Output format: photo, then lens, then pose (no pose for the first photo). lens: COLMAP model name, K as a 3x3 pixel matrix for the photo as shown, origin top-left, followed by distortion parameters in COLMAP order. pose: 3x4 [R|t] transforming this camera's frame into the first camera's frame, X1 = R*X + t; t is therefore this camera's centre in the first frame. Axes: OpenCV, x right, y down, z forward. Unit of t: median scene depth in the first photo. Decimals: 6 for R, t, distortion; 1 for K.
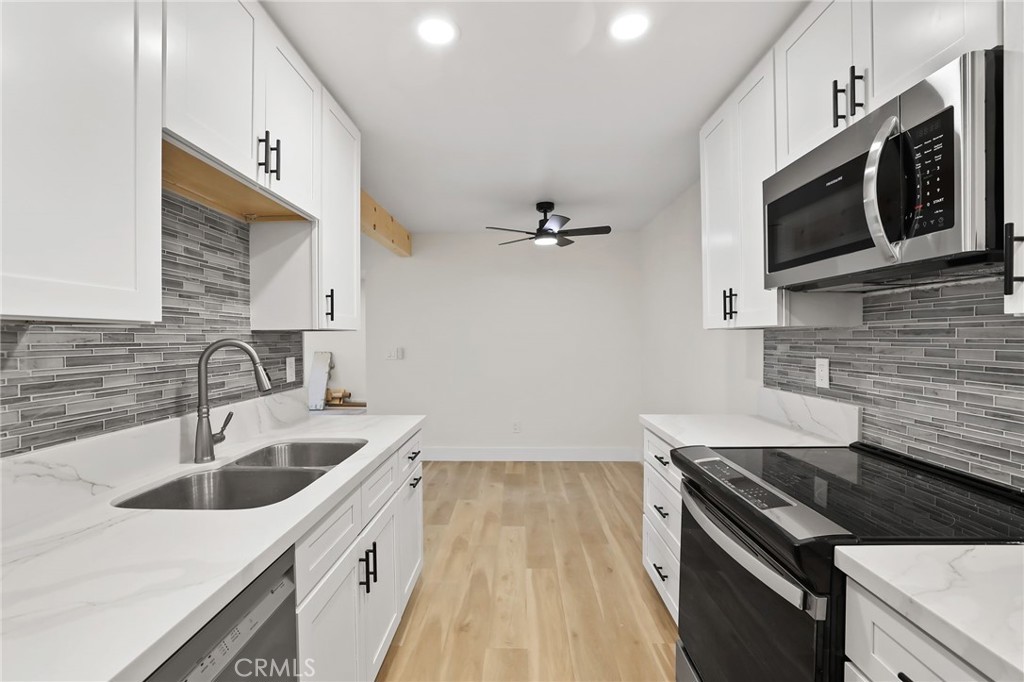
lens RADIAL K [[451.0, 0, 504.1], [0, 451.0, 340.5], [0, 0, 1]] dist [-0.037459, 0.010095]
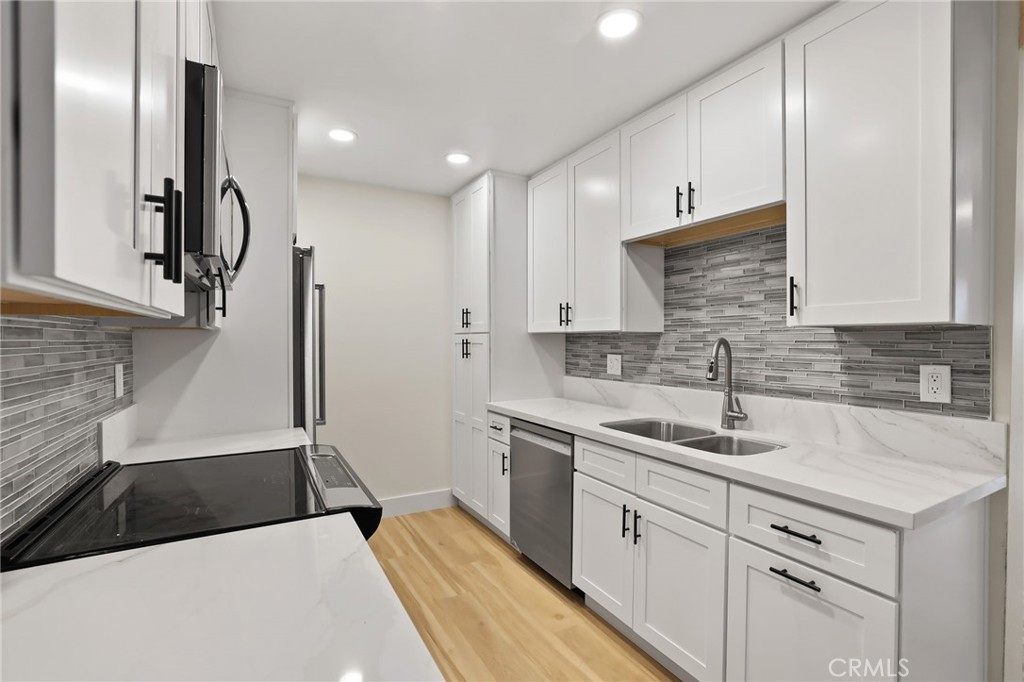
lens RADIAL K [[451.0, 0, 502.0], [0, 451.0, 341.3], [0, 0, 1]] dist [-0.037459, 0.010095]
pose [[-0.857238, 0.007643, -0.514864, 0.490490], [0.000714, 0.999907, 0.013655, -0.009726], [0.514920, 0.011337, -0.857163, 1.449543]]
